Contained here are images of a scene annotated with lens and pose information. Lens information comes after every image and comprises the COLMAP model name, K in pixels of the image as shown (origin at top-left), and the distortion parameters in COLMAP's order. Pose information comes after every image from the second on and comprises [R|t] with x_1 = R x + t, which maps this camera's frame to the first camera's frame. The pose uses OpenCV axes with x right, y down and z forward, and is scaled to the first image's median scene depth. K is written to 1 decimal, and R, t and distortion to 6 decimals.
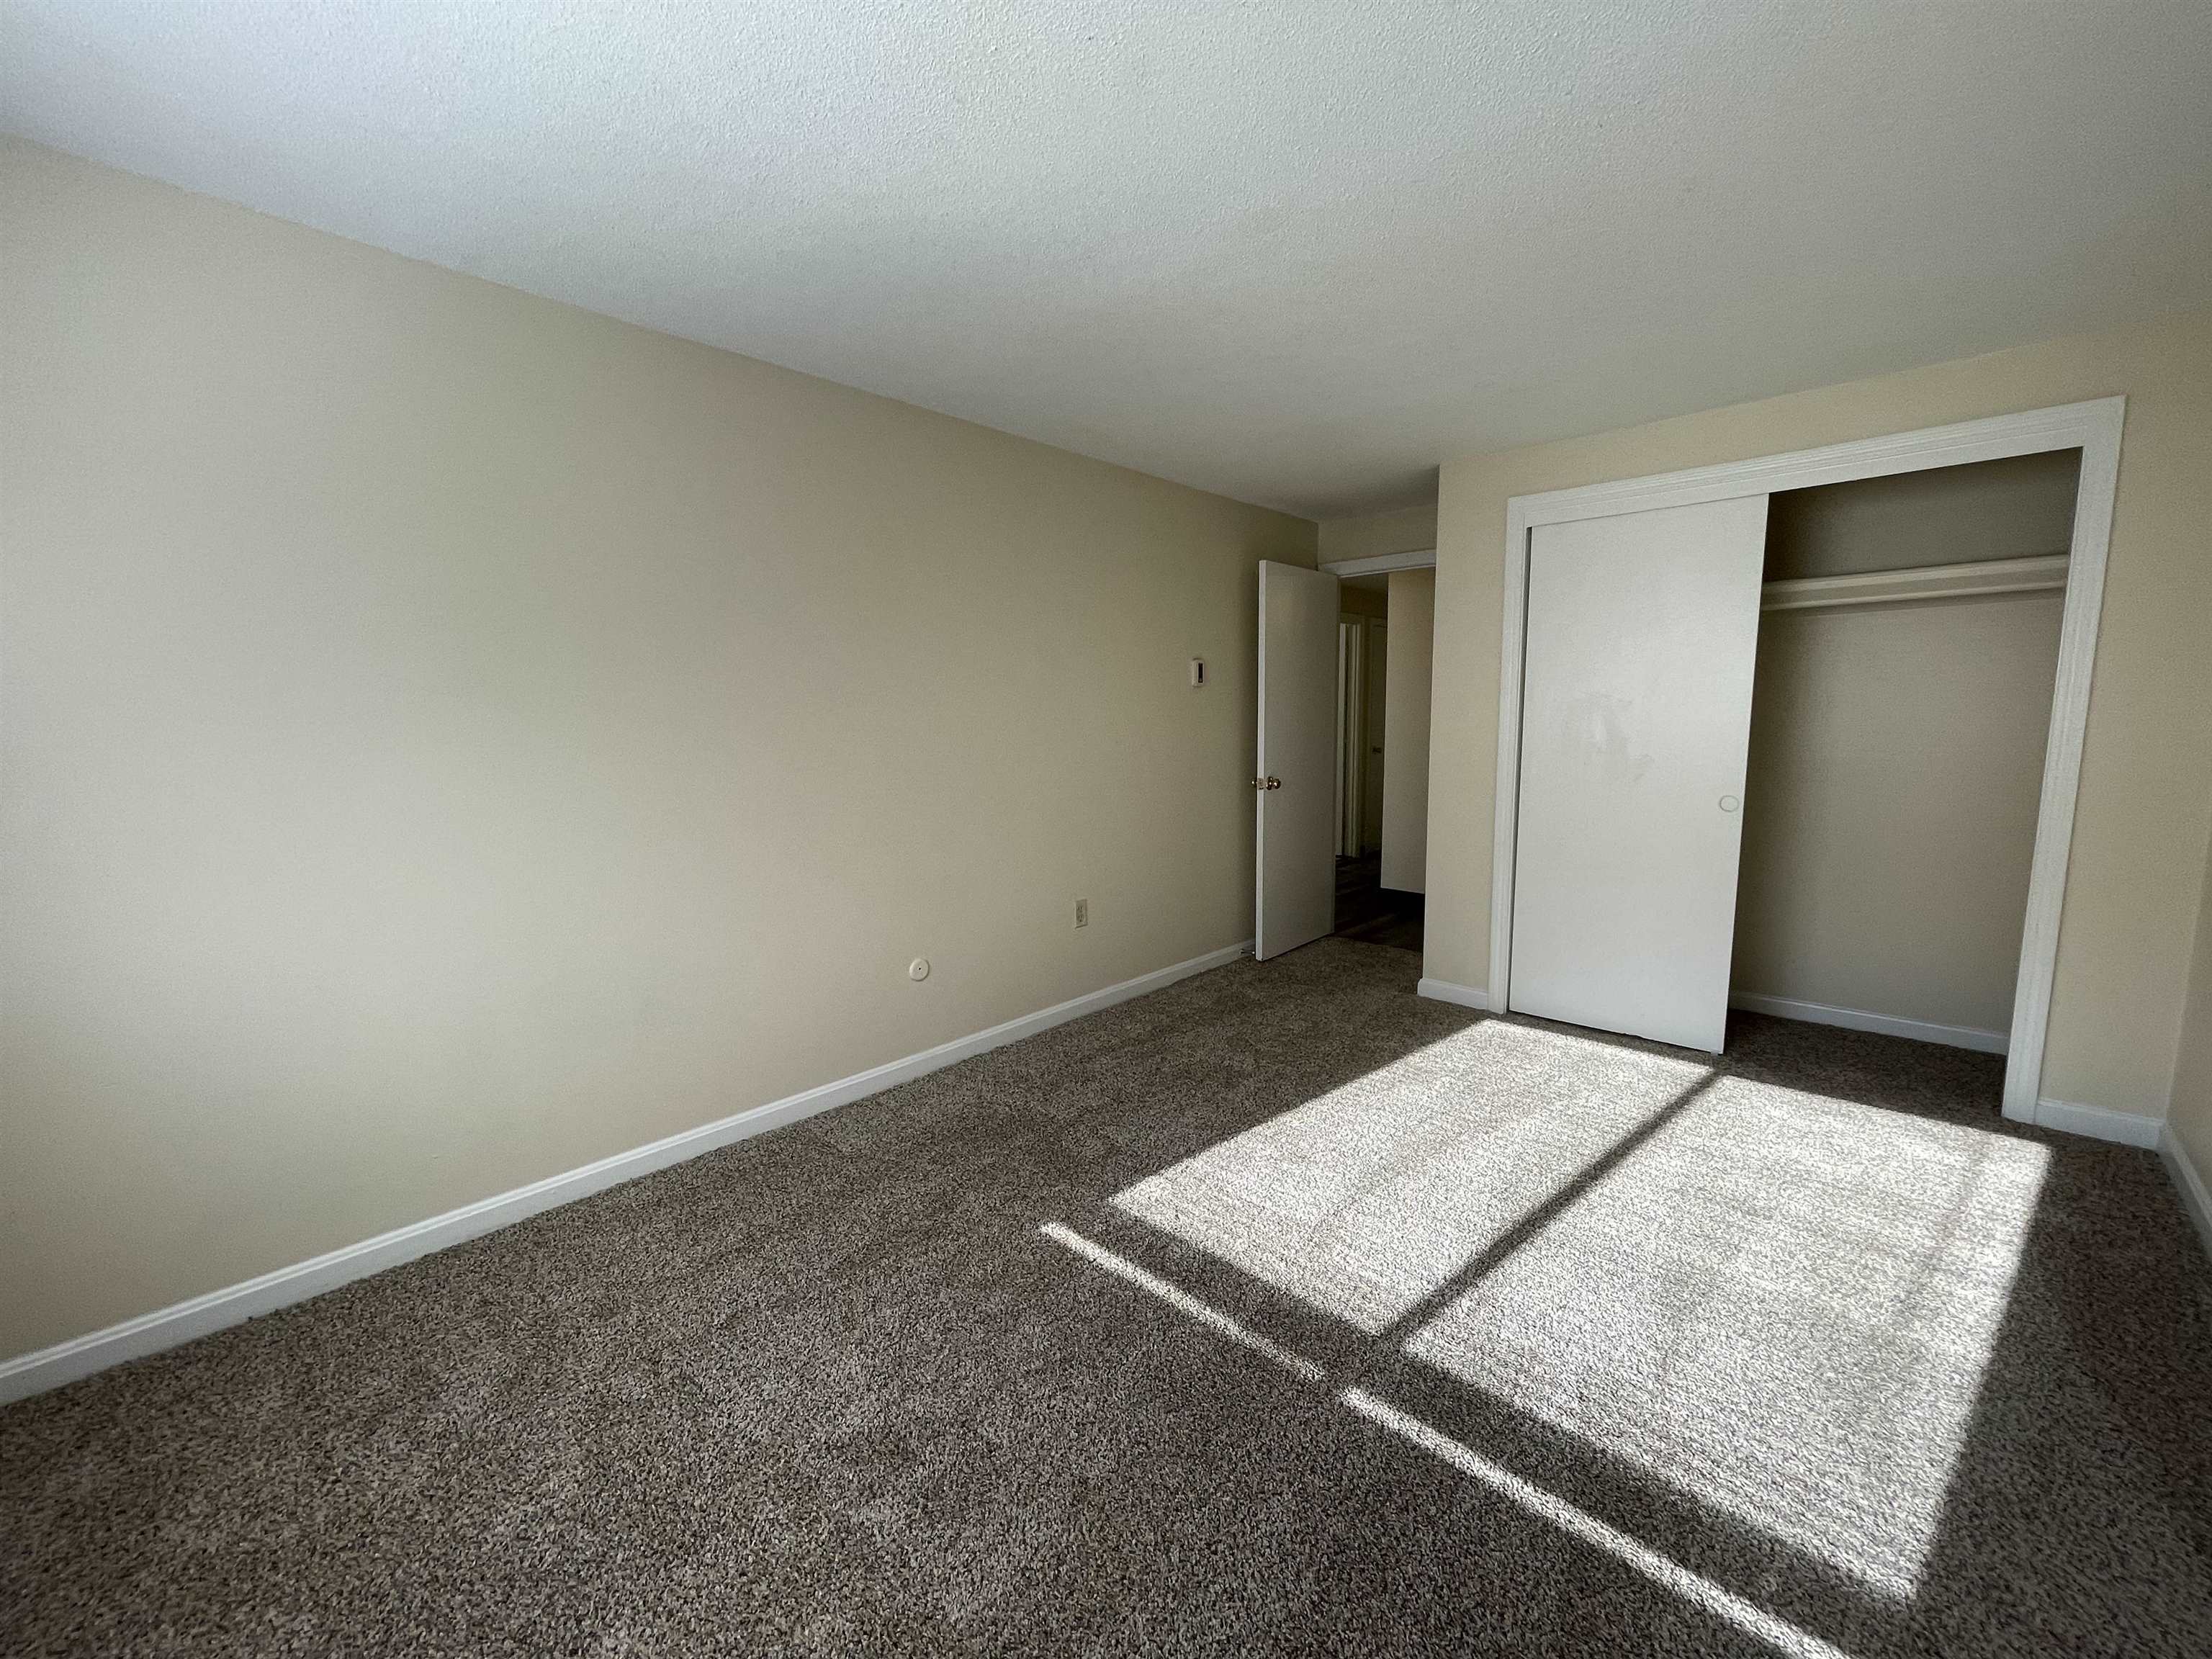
lens RADIAL K [[898.7, 0, 1092.3], [0, 898.7, 836.1], [0, 0, 1]] dist [-0.002296, 0.001935]
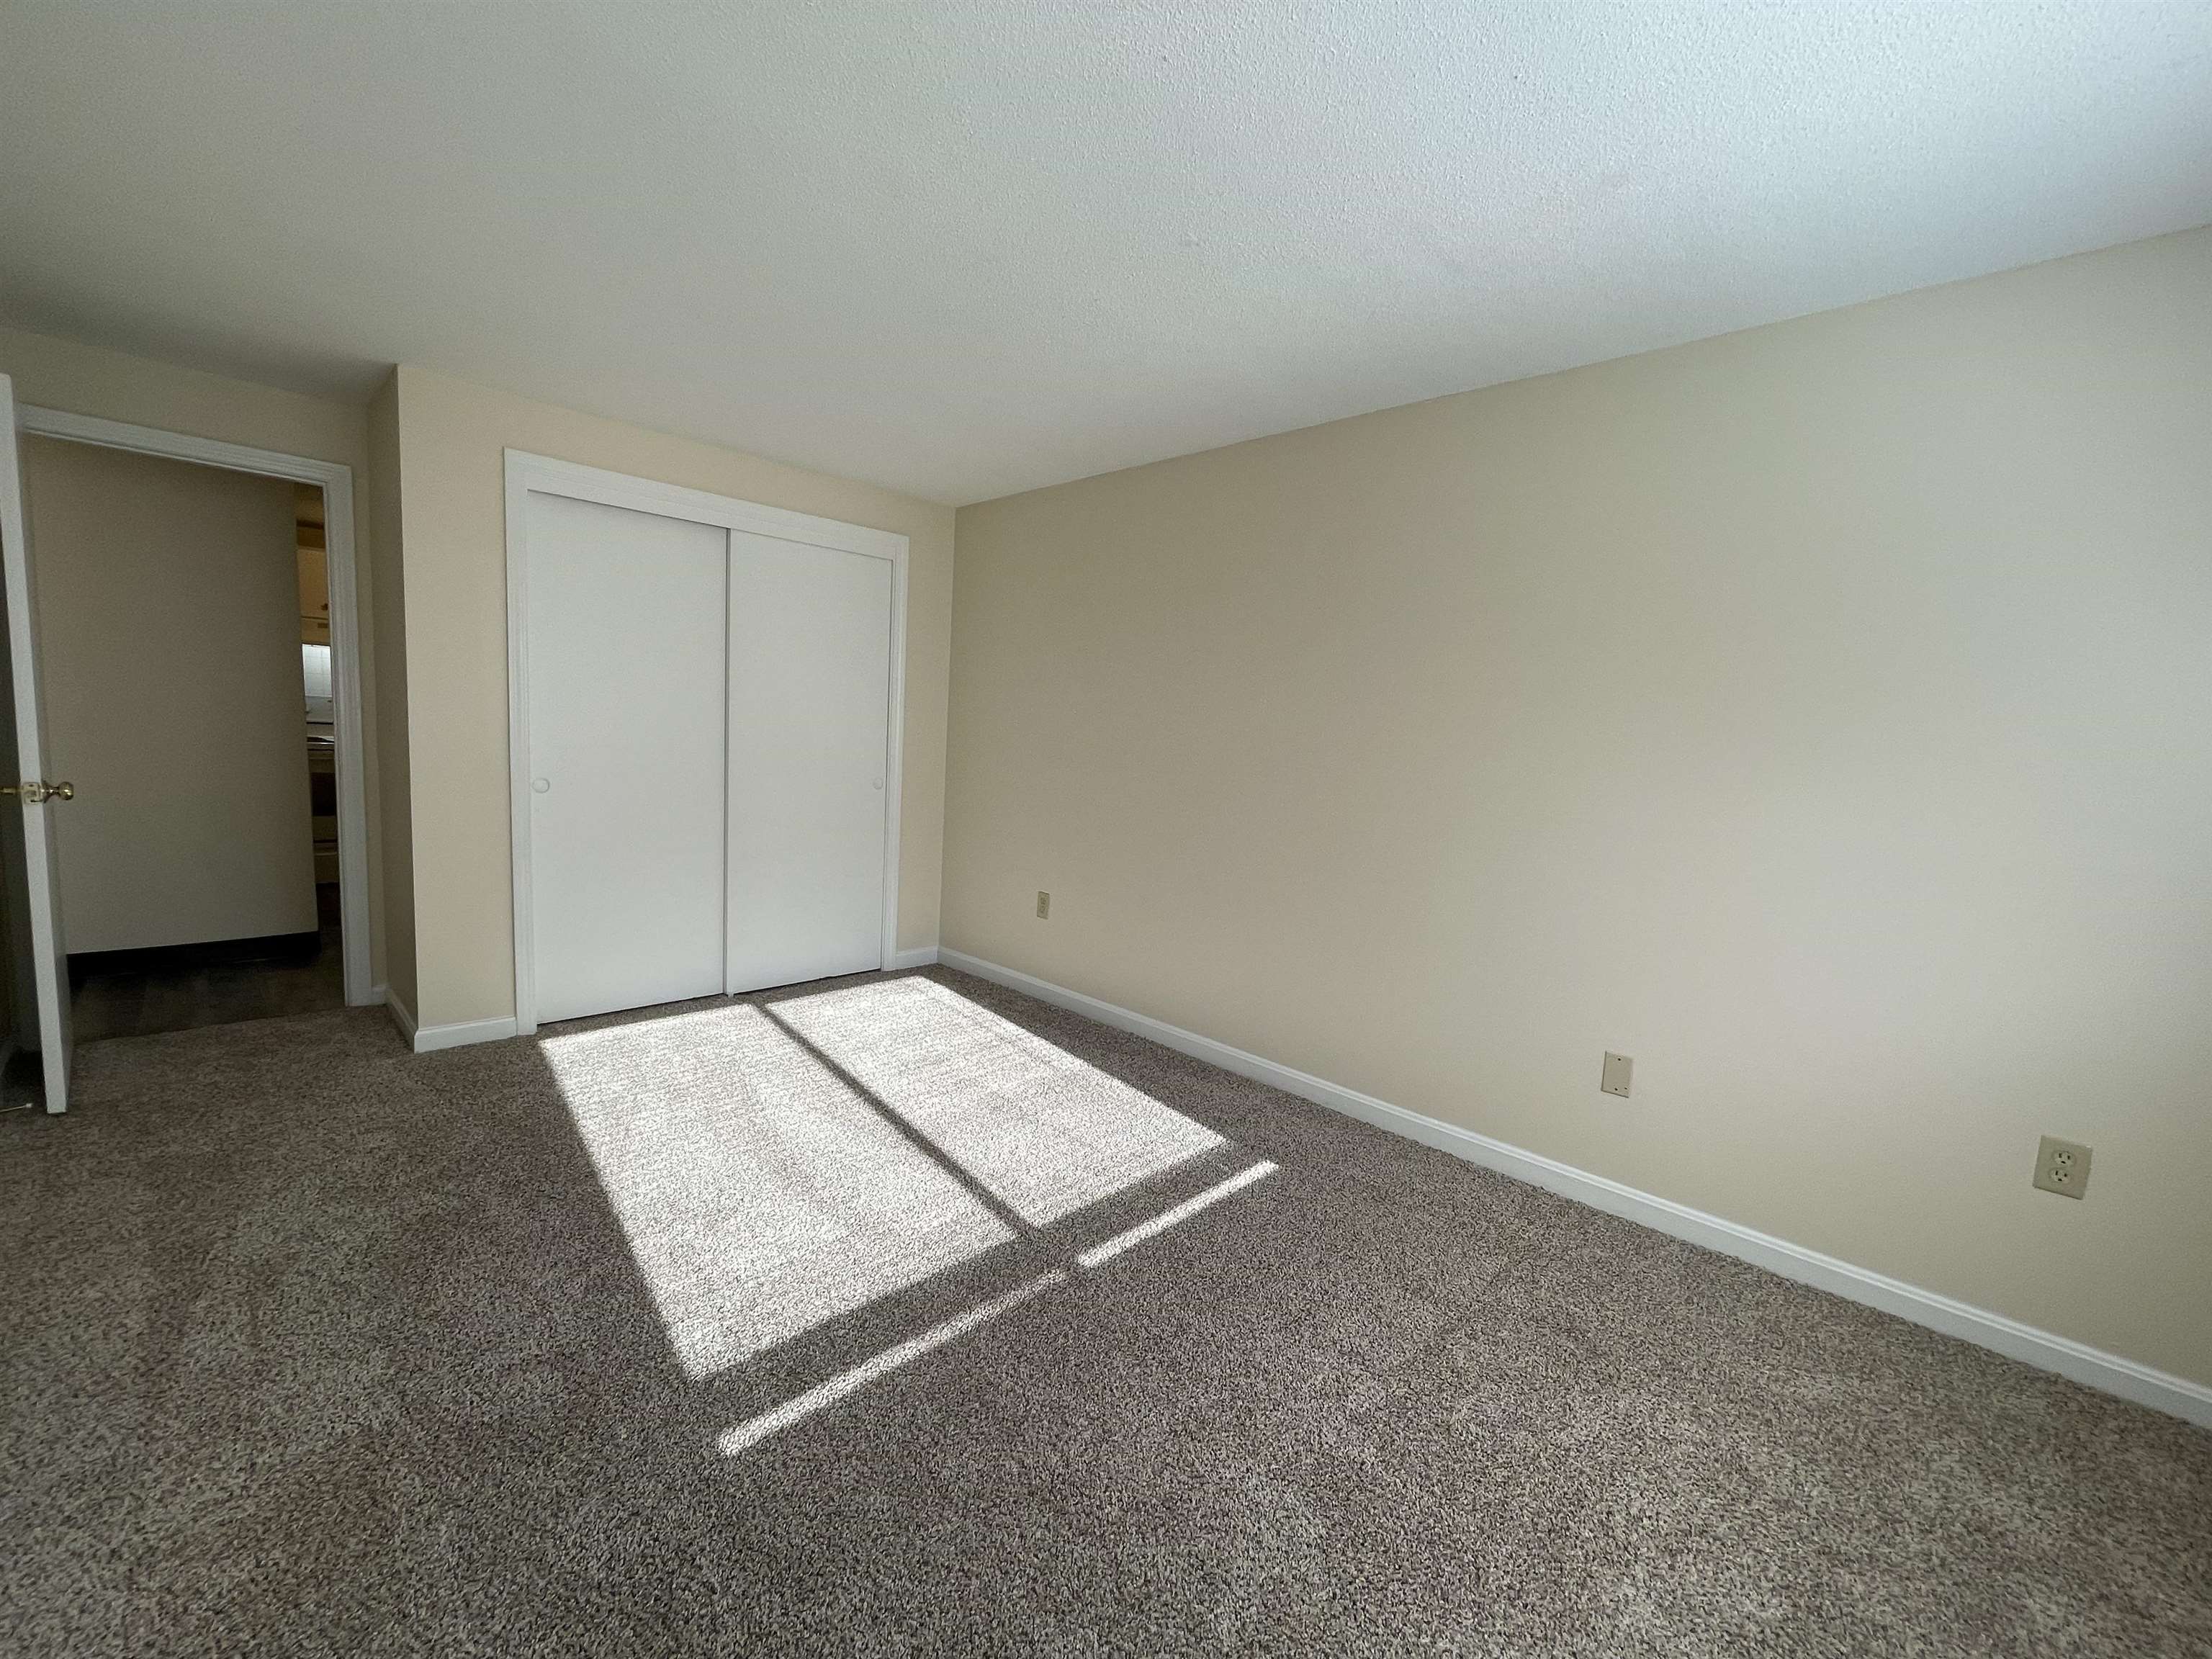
lens RADIAL K [[898.7, 0, 1107.1], [0, 898.7, 835.3], [0, 0, 1]] dist [-0.002296, 0.001935]
pose [[0.025390, -0.102021, 0.994458, -0.583357], [0.080351, 0.991769, 0.099694, -0.059513], [-0.996443, 0.077374, 0.033379, 0.570420]]
